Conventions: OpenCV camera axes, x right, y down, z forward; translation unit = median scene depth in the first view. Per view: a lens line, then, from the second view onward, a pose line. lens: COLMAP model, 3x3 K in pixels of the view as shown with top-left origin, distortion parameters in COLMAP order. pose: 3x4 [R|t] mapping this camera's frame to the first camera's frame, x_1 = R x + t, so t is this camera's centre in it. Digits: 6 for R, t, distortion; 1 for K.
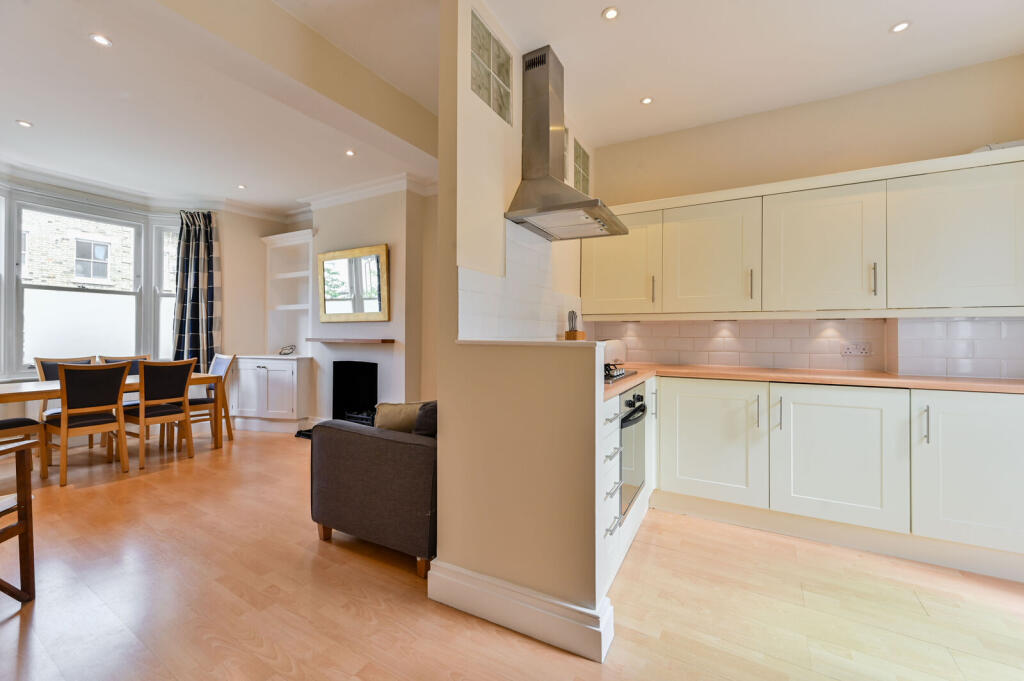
lens RADIAL K [[410.4, 0, 509.6], [0, 410.4, 334.0], [0, 0, 1]] dist [-0.001410, -0.000035]
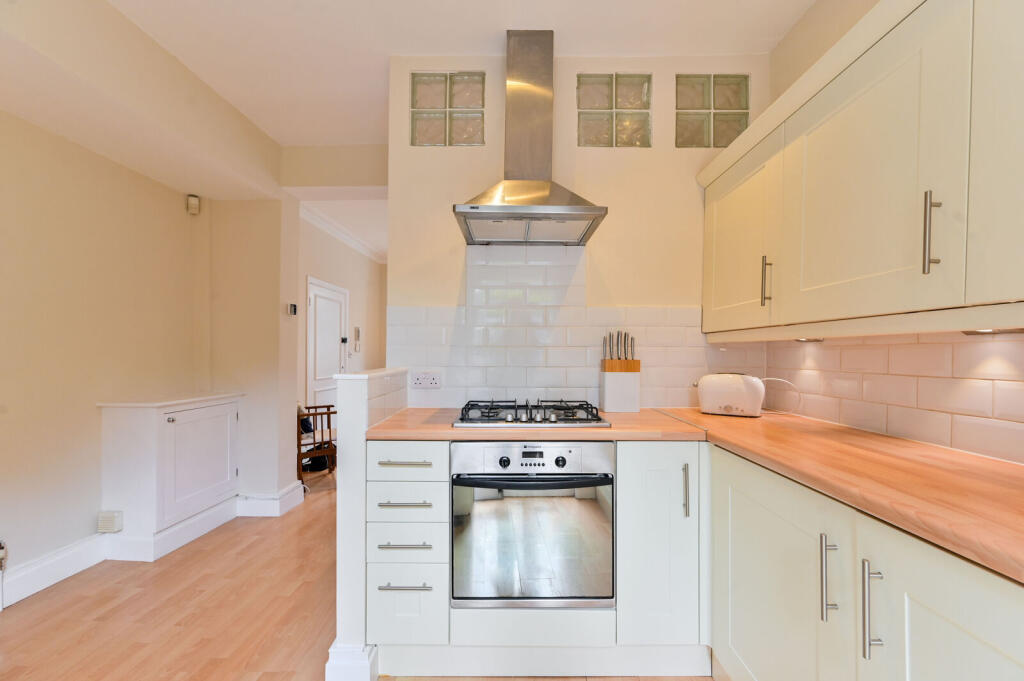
lens RADIAL K [[406.9, 0, 513.1], [0, 406.9, 353.6], [0, 0, 1]] dist [-0.000056, 0.000052]
pose [[0.484797, -0.002362, -0.874624, 0.779533], [0.001810, 0.999997, -0.001697, -0.019129], [0.874625, -0.000760, 0.484800, 0.551892]]
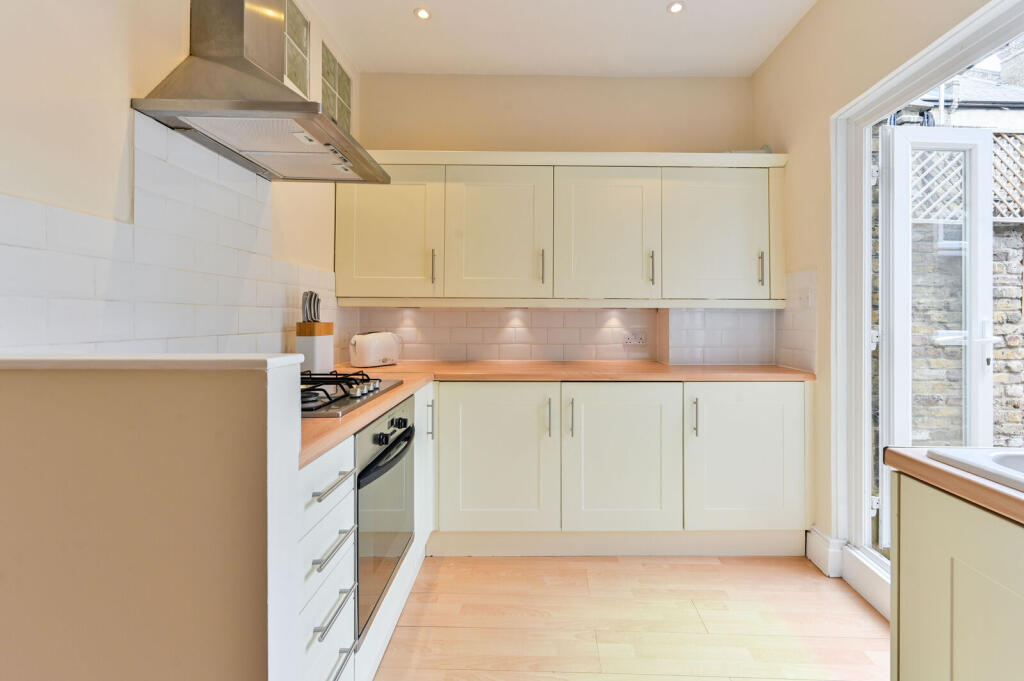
lens RADIAL K [[425.4, 0, 534.0], [0, 425.4, 317.2], [0, 0, 1]] dist [-0.001021, -0.000049]
pose [[0.870634, -0.001062, 0.491930, 0.146781], [-0.000032, 0.999998, 0.002214, -0.018856], [-0.491931, -0.001943, 0.870632, 0.253220]]
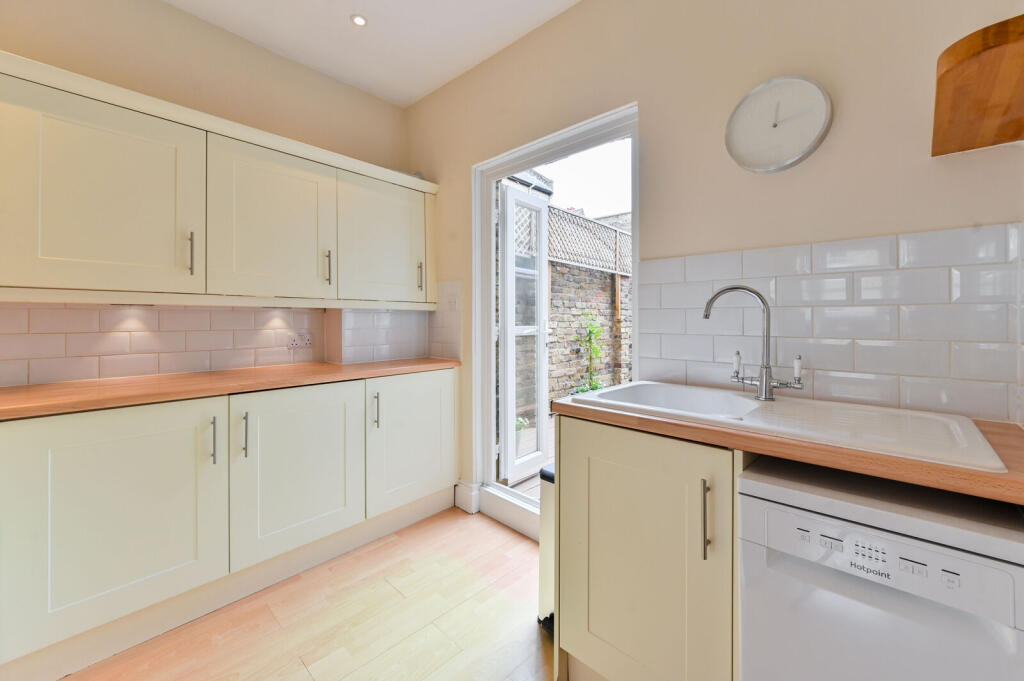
lens RADIAL K [[418.5, 0, 511.1], [0, 418.5, 316.3], [0, 0, 1]] dist [0.000968, 0.000163]
pose [[0.210757, 0.001678, 0.977537, 0.023564], [-0.001249, 0.999998, -0.001447, -0.018304], [-0.977538, -0.000916, 0.210759, 0.364580]]
